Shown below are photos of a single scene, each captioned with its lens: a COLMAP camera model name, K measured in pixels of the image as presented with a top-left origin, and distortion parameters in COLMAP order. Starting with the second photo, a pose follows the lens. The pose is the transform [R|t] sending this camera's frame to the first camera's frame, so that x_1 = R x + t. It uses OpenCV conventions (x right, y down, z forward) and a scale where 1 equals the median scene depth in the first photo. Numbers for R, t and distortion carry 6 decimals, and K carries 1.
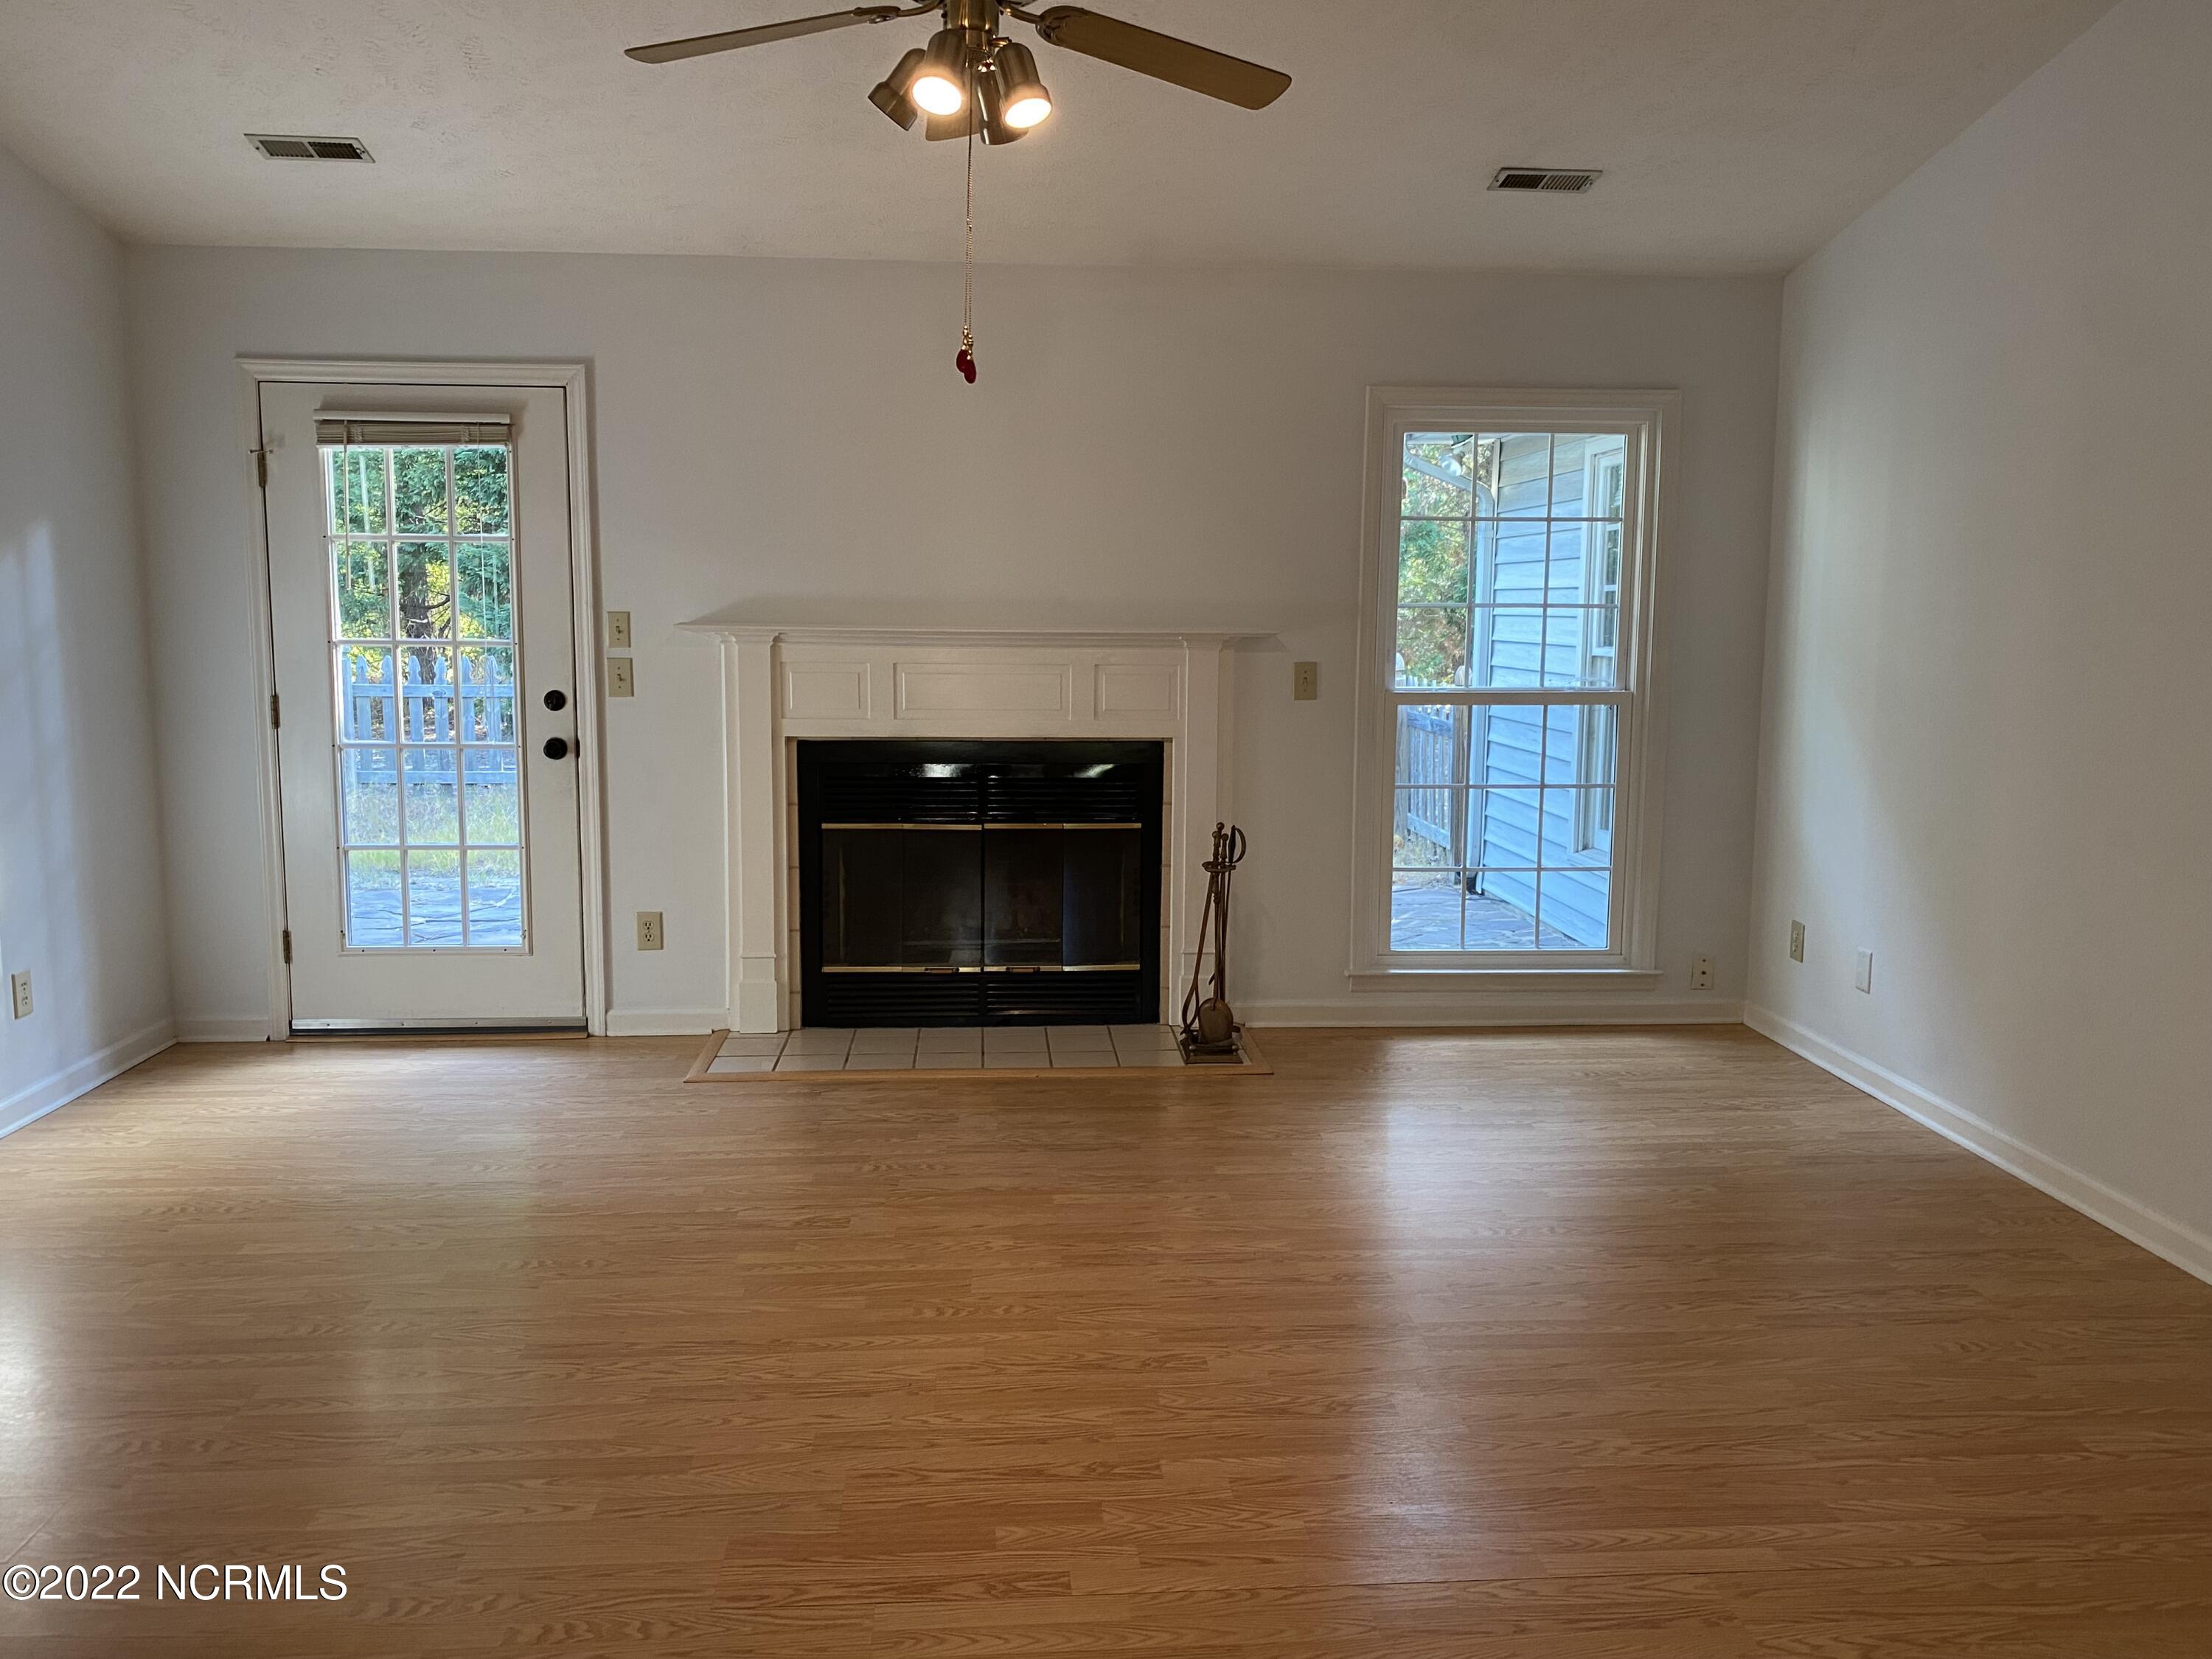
lens RADIAL K [[1700.2, 0, 1107.9], [0, 1700.2, 810.7], [0, 0, 1]] dist [0.020386, -0.023609]
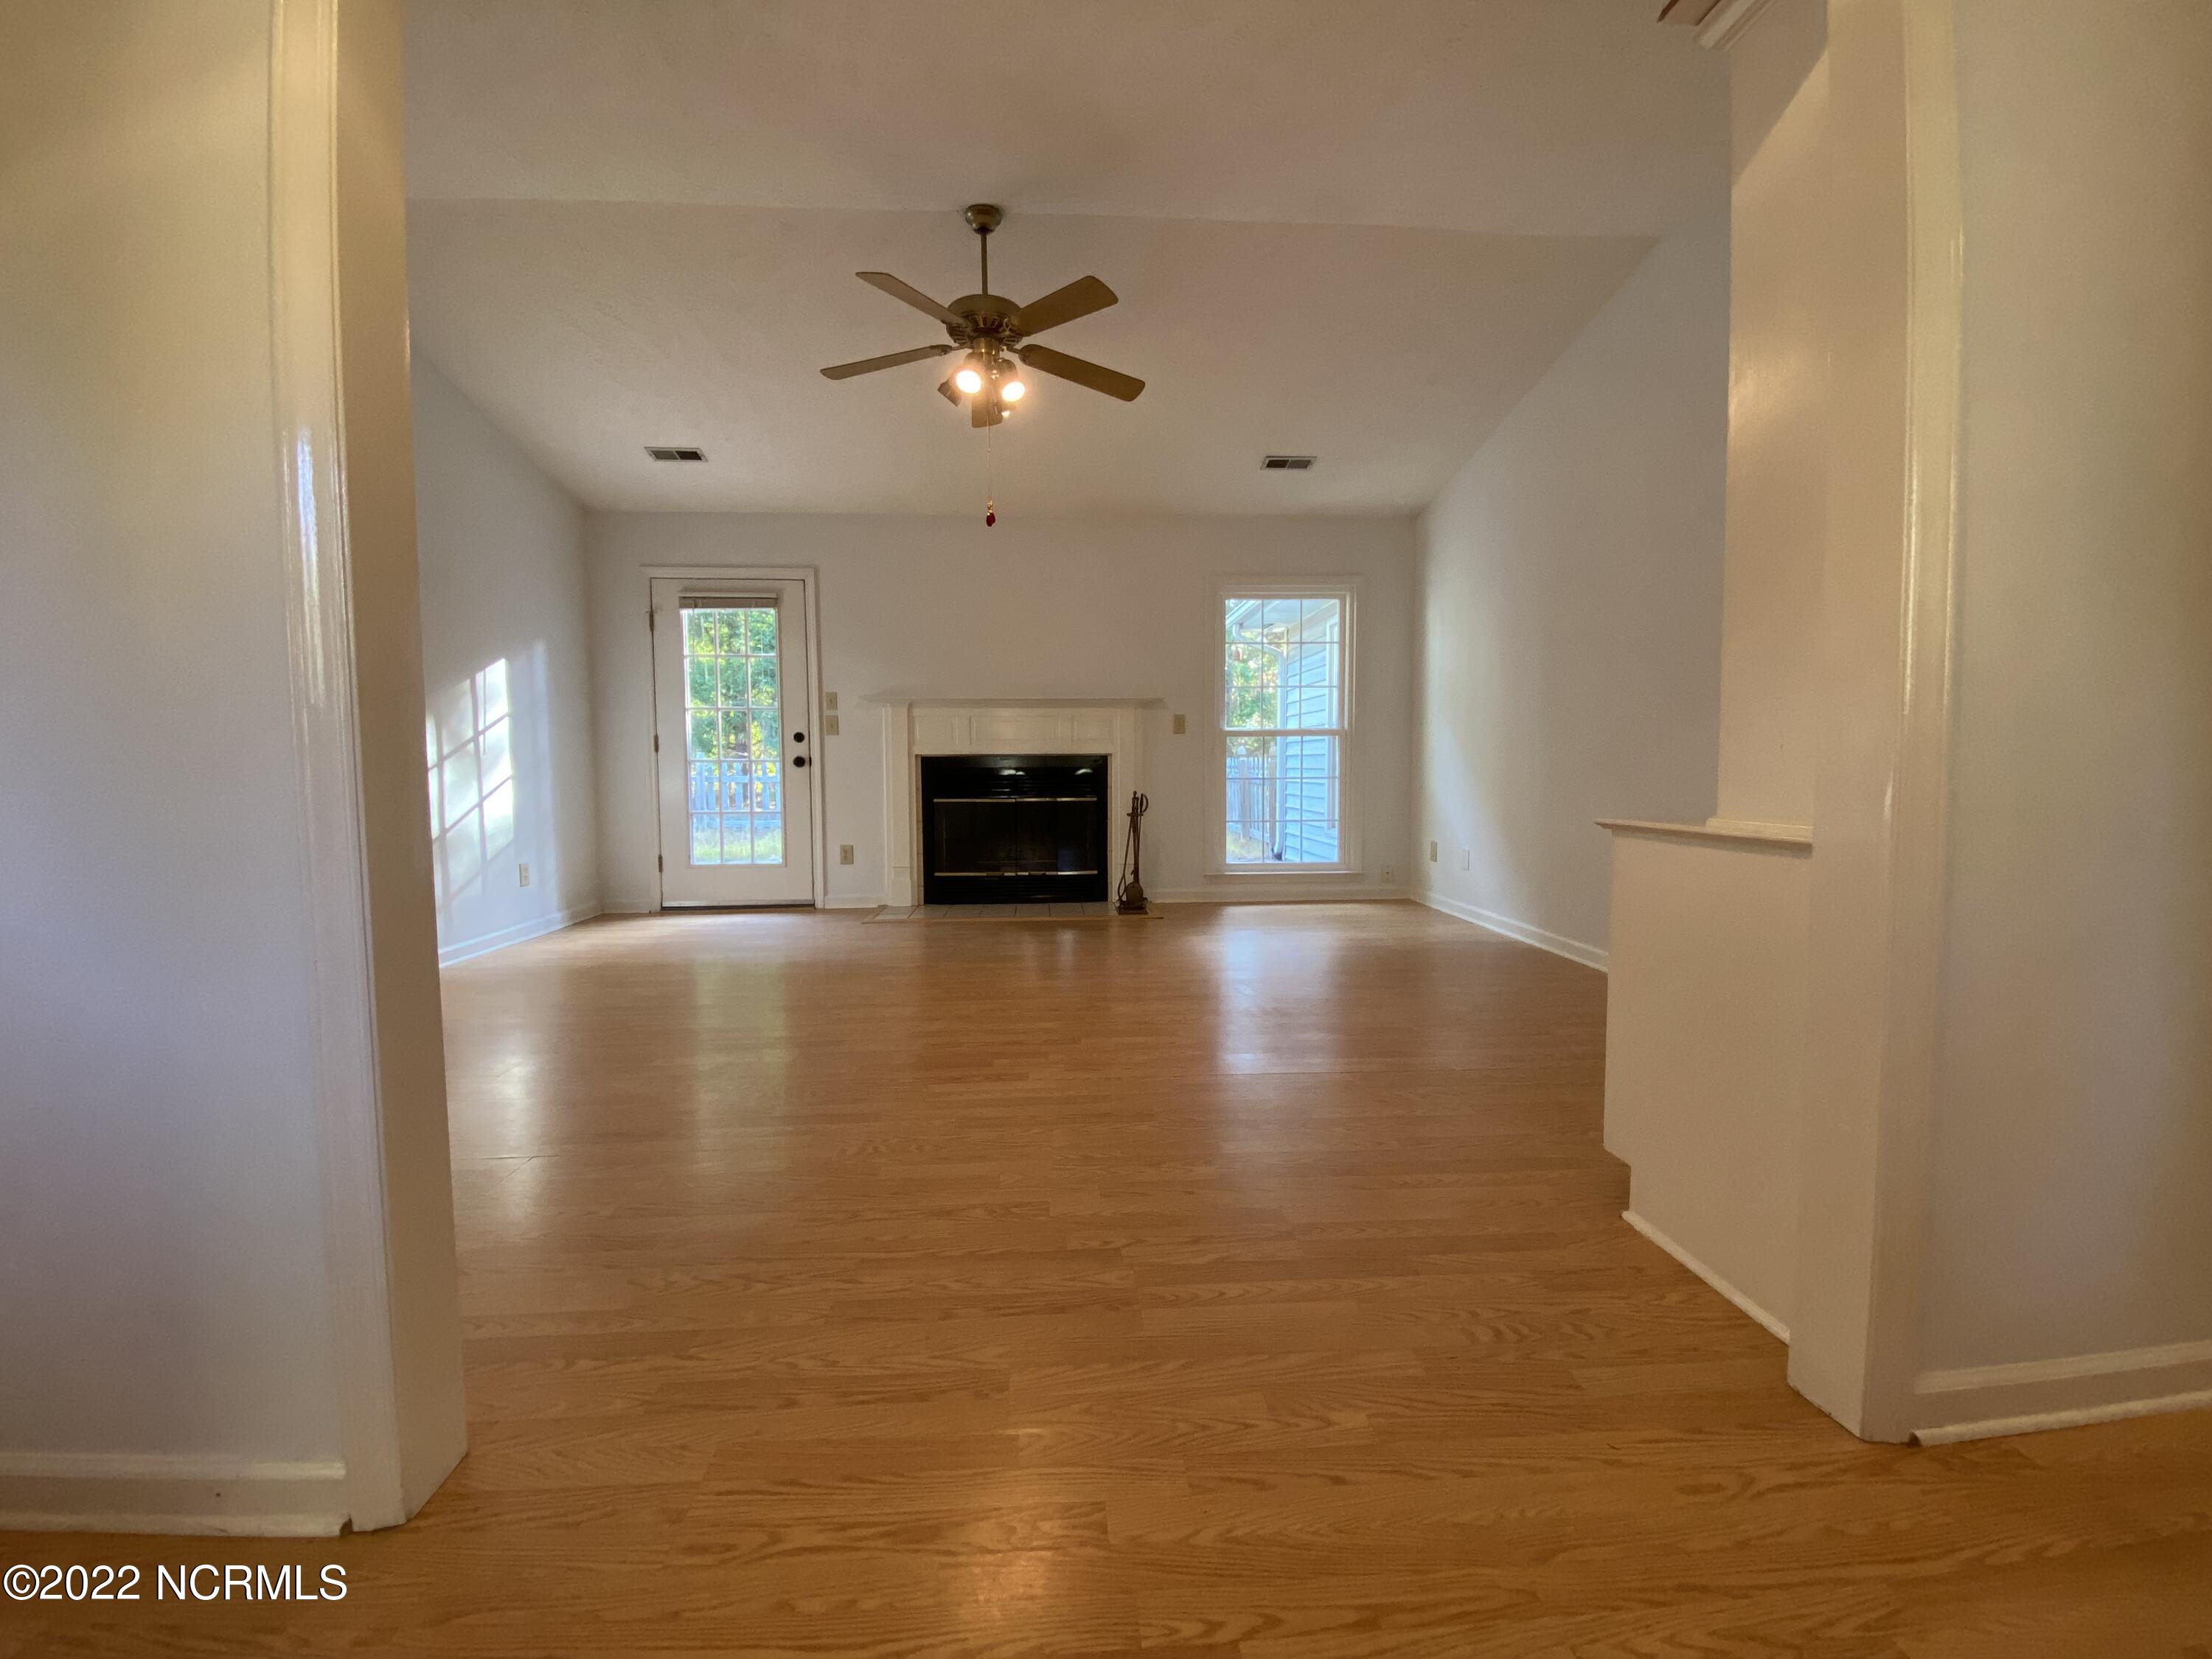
lens RADIAL K [[899.9, 0, 1106.7], [0, 899.9, 830.5], [0, 0, 1]] dist [0.012480, -0.003837]
pose [[0.999851, -0.014906, -0.008661, 0.040519], [0.014337, 0.997950, -0.062367, 0.113792], [0.009573, 0.062234, 0.998016, -0.033782]]
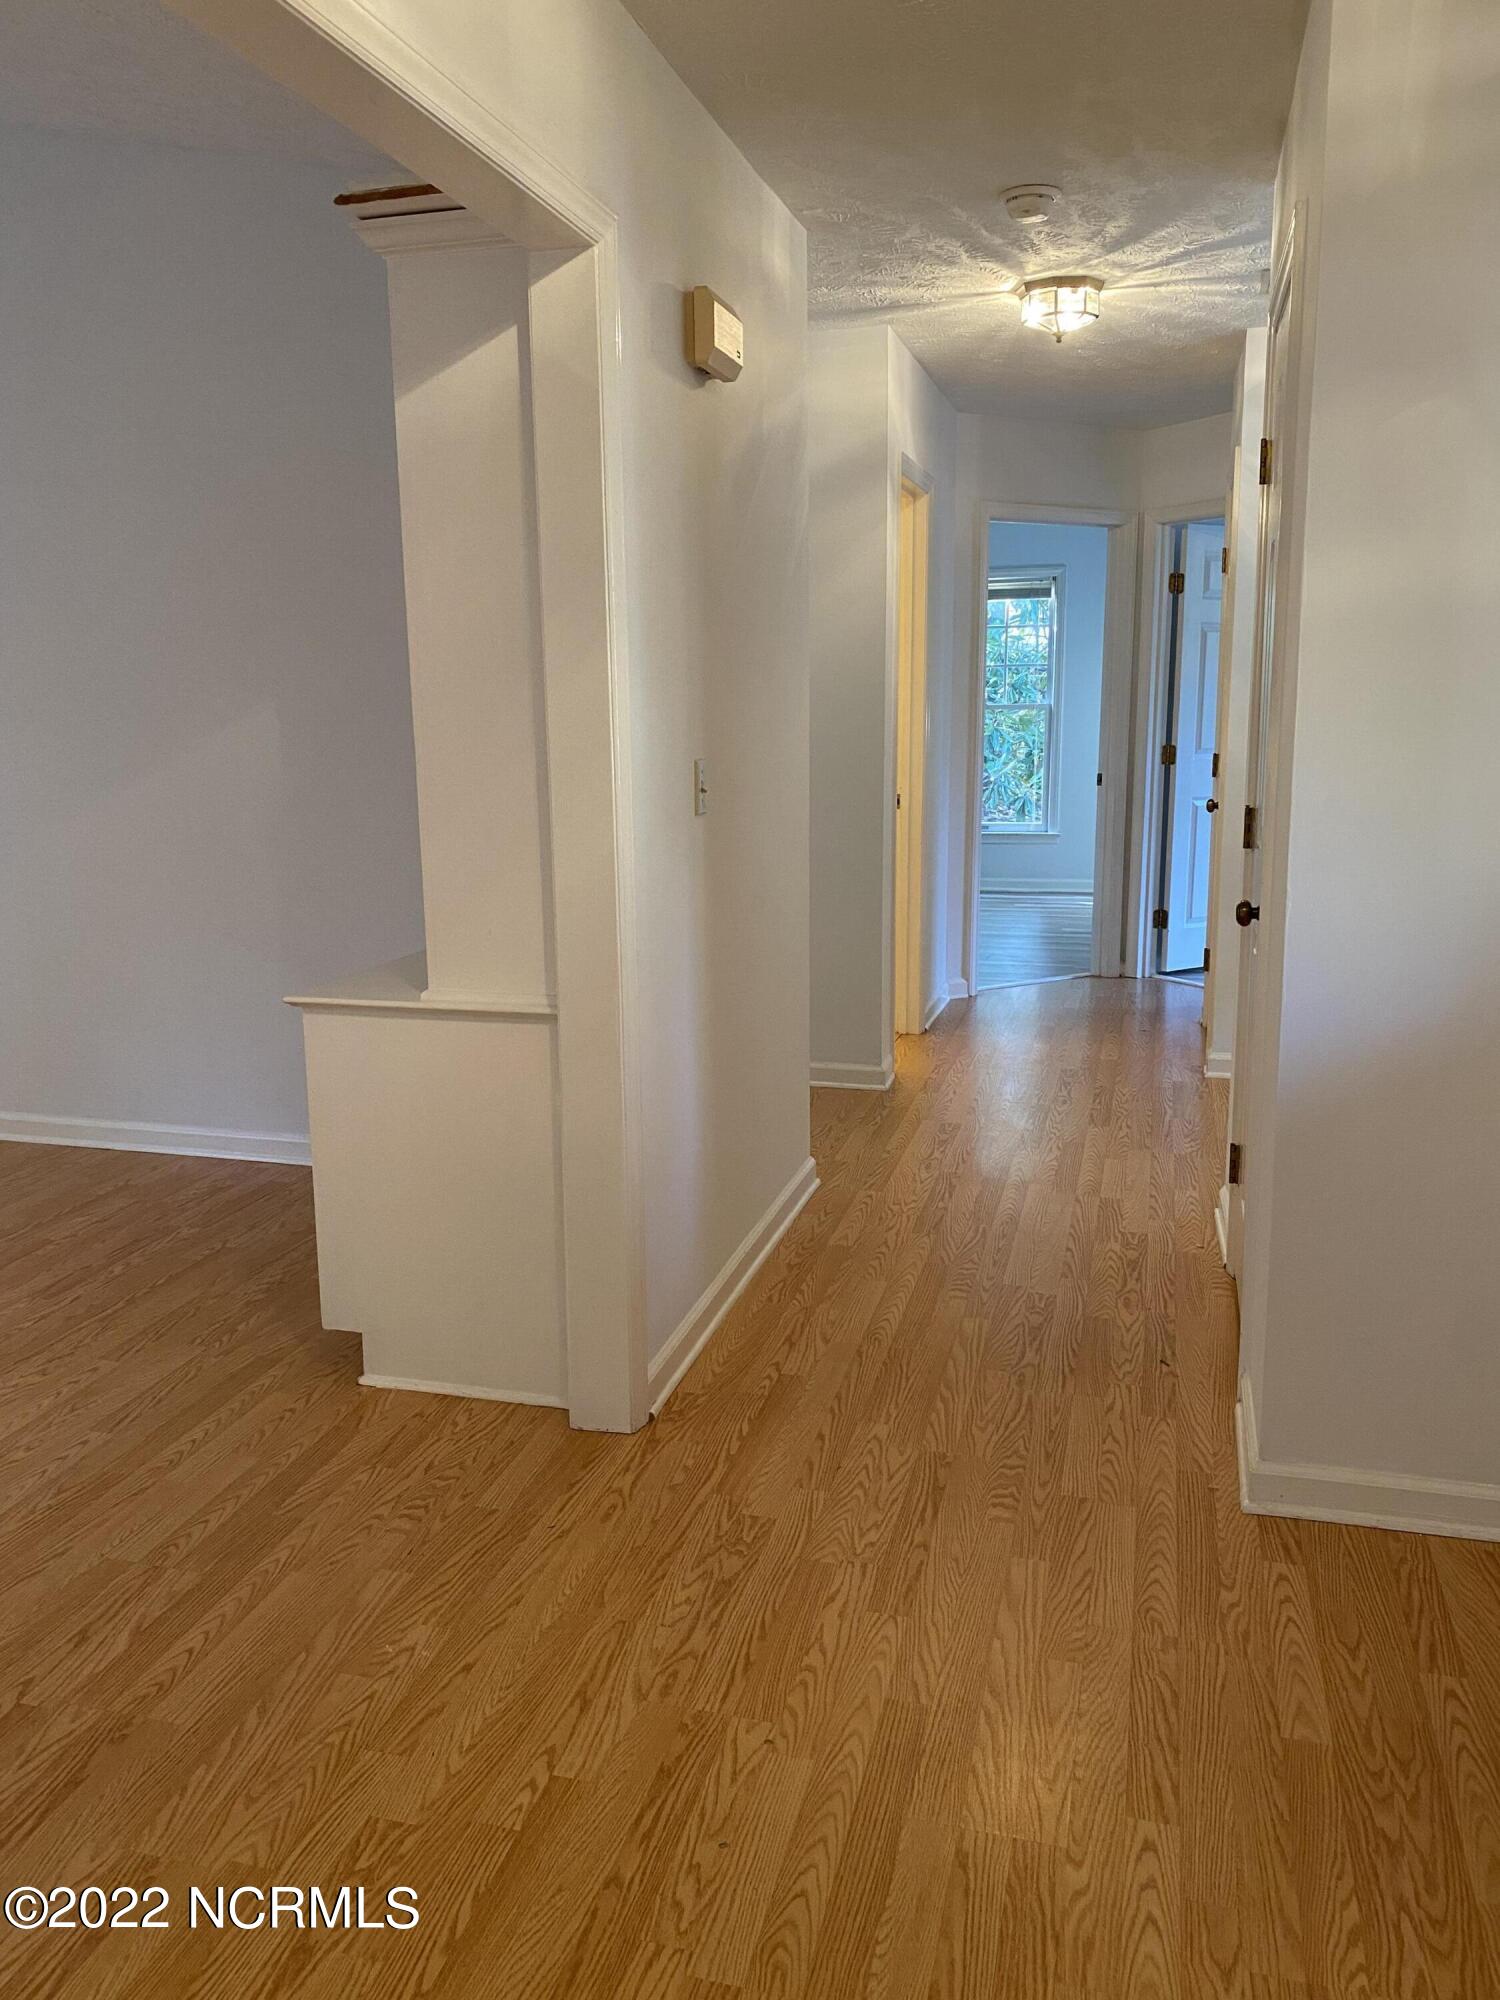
lens RADIAL K [[1537.2, 0, 733.1], [0, 1537.2, 1007.8], [0, 0, 1]] dist [0.020386, -0.023609]
pose [[0.336652, -0.196220, 0.920958, -0.253327], [0.128696, 0.978457, 0.161427, 0.017929], [-0.932793, 0.064179, 0.354653, -0.031431]]
